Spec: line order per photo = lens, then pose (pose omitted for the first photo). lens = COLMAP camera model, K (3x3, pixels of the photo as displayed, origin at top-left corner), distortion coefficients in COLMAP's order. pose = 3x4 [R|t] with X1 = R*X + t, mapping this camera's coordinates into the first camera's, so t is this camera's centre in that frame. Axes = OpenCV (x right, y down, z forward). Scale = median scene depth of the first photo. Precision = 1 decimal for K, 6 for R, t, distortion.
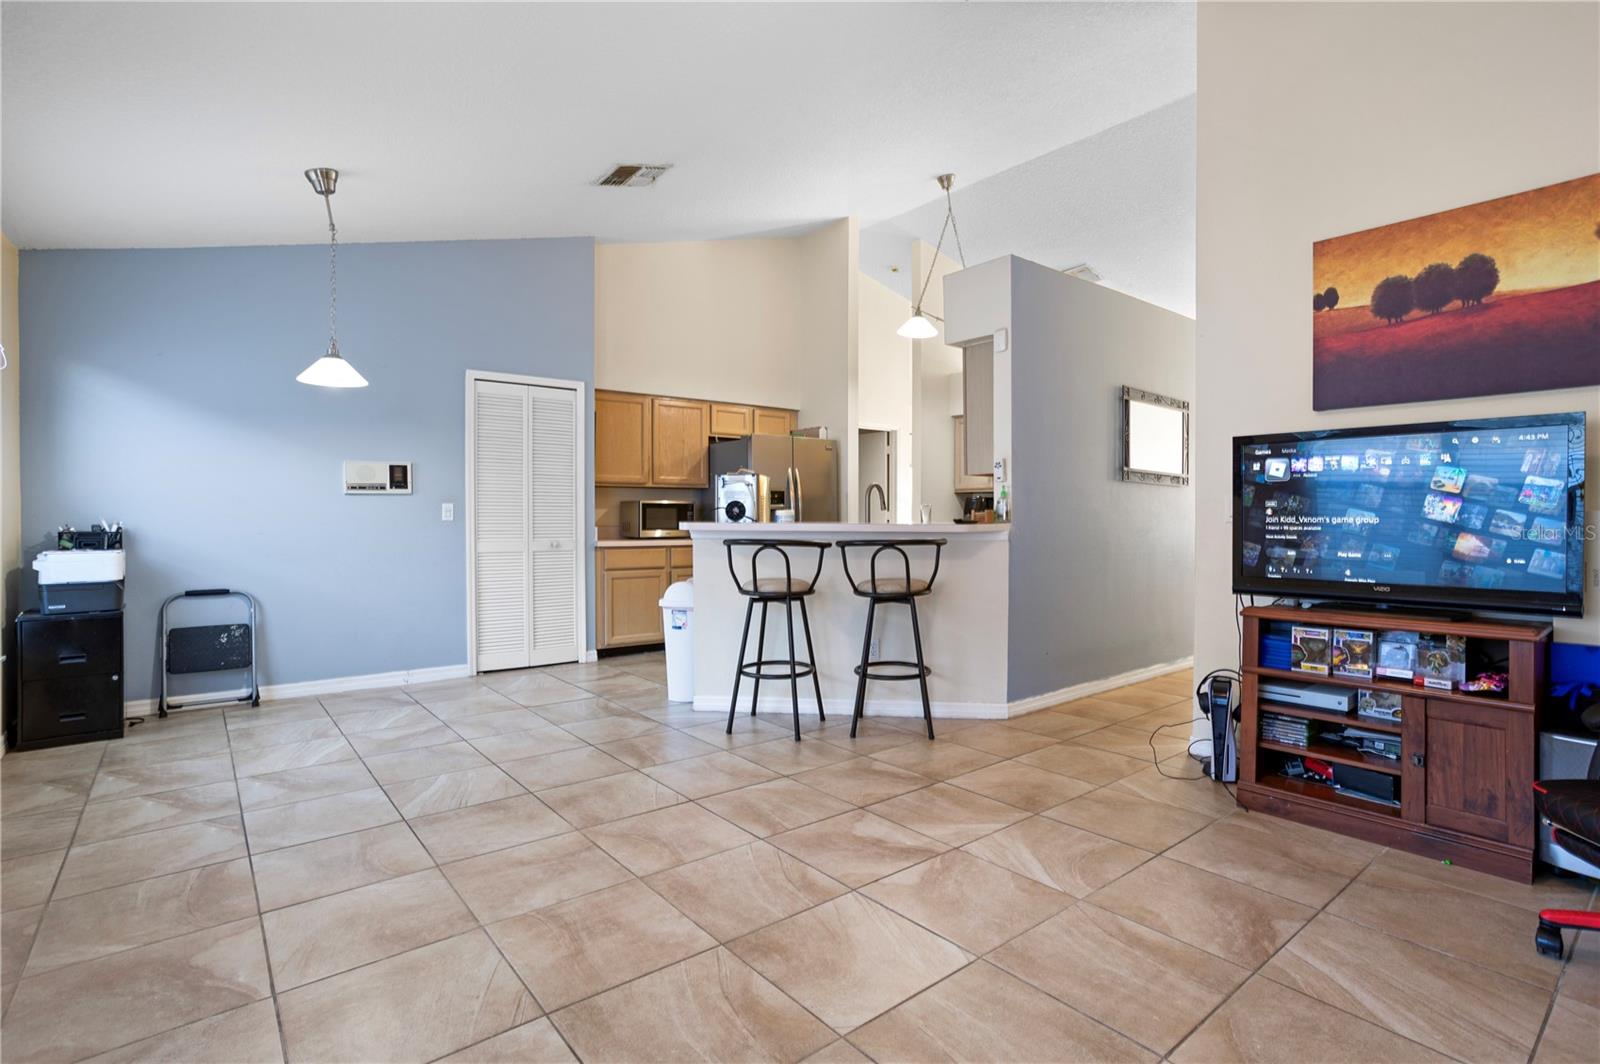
lens RADIAL K [[768.8, 0, 799.2], [0, 768.8, 518.3], [0, 0, 1]] dist [-0.056422, 0.030369]
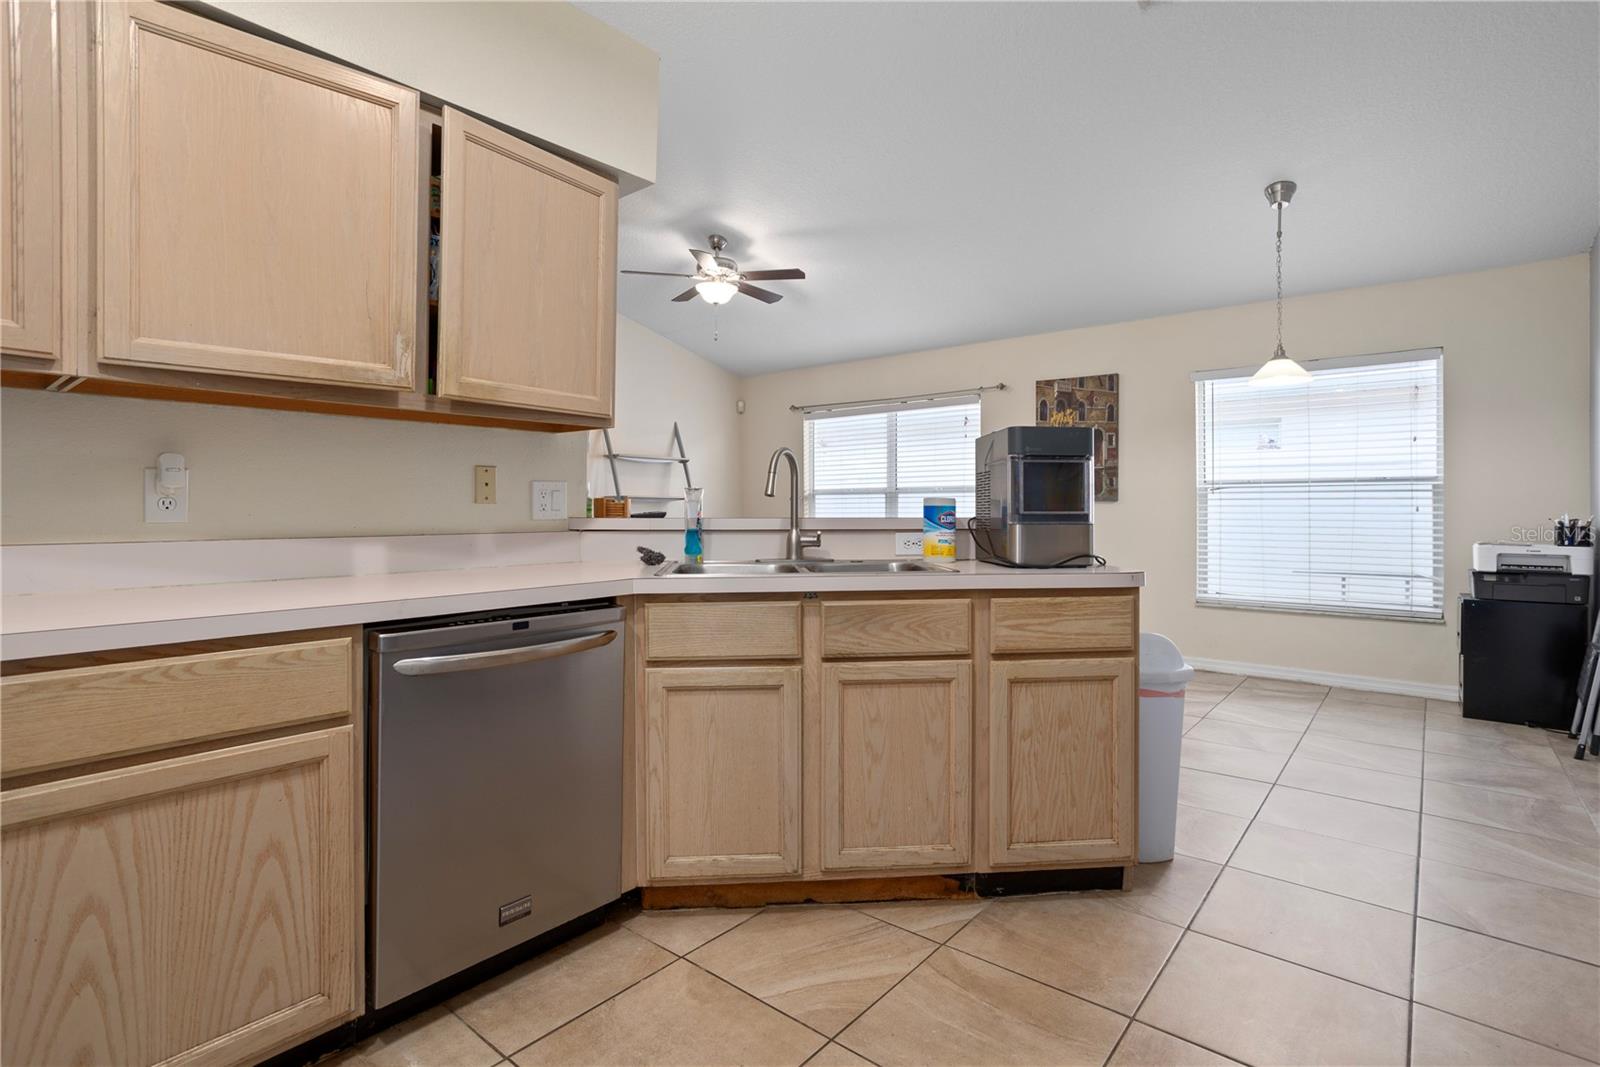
lens RADIAL K [[778.1, 0, 799.7], [0, 778.1, 508.3], [0, 0, 1]] dist [-0.056795, 0.030683]
pose [[-0.980560, -0.001259, -0.196216, 0.306022], [-0.001220, 0.999999, -0.000319, -0.004636], [0.196216, -0.000073, -0.980561, 2.381000]]
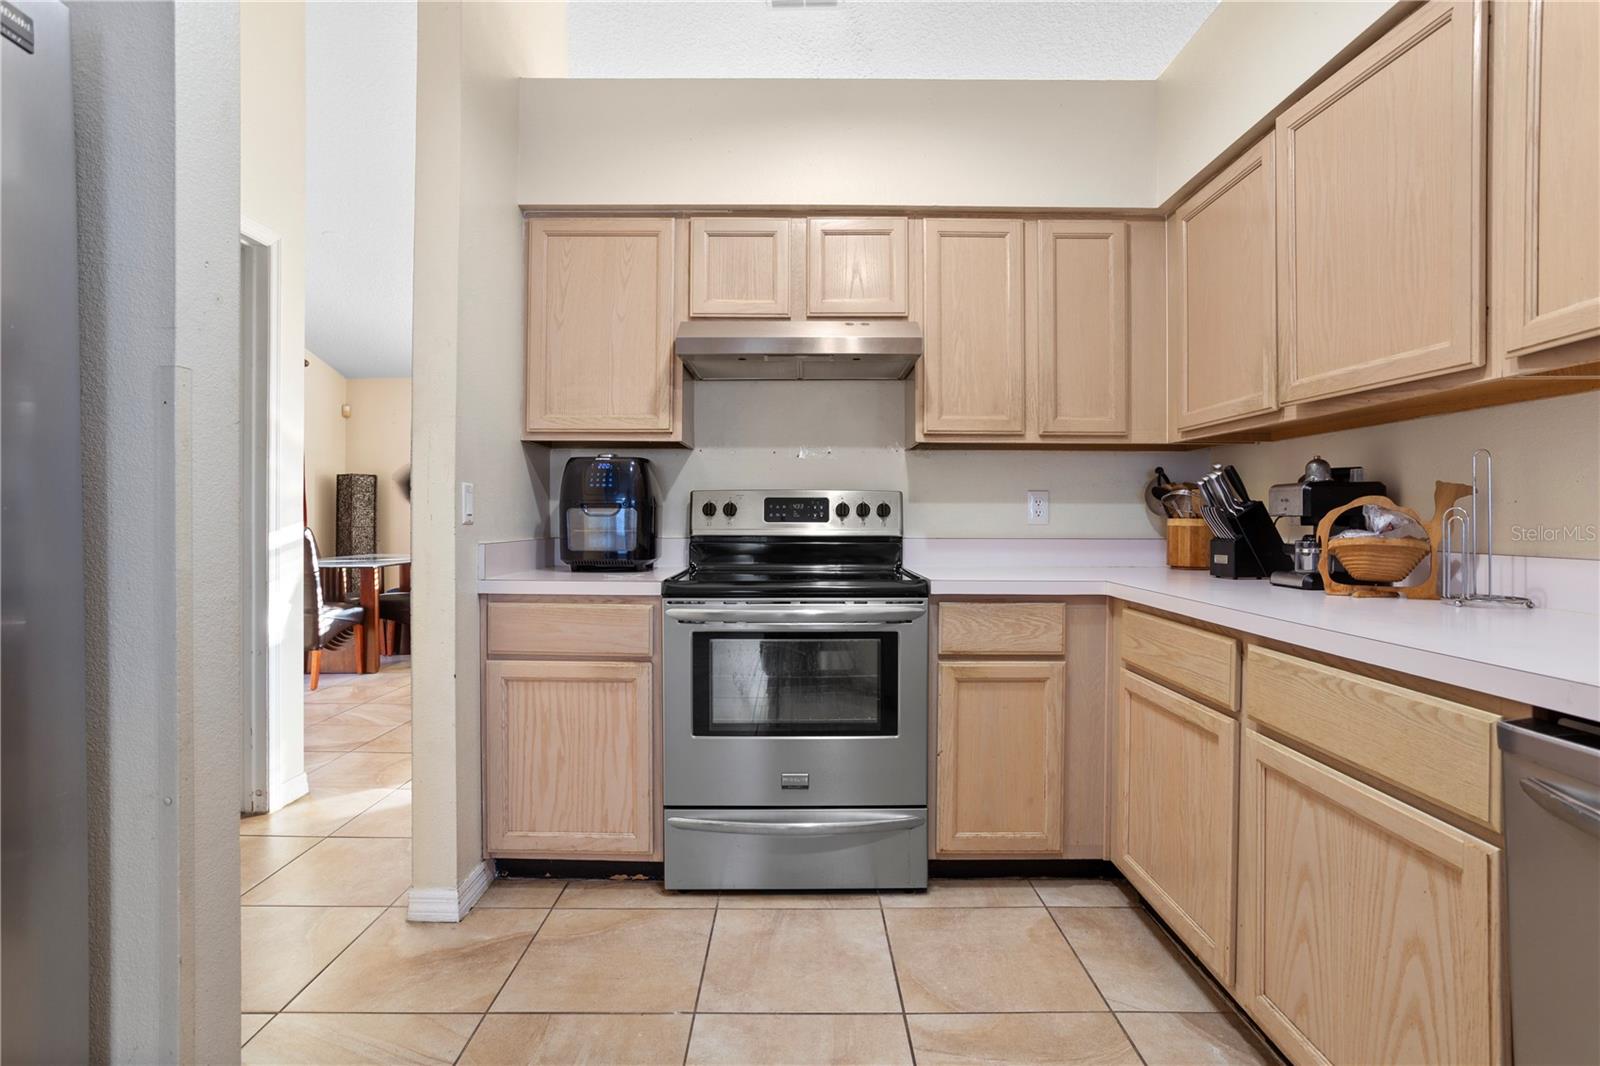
lens RADIAL K [[768.8, 0, 799.2], [0, 768.8, 519.3], [0, 0, 1]] dist [-0.056422, 0.030369]
pose [[0.620118, -0.002826, 0.784504, 0.050324], [-0.002093, 0.999984, 0.005256, -0.005767], [-0.784506, -0.004901, 0.620102, 1.859335]]
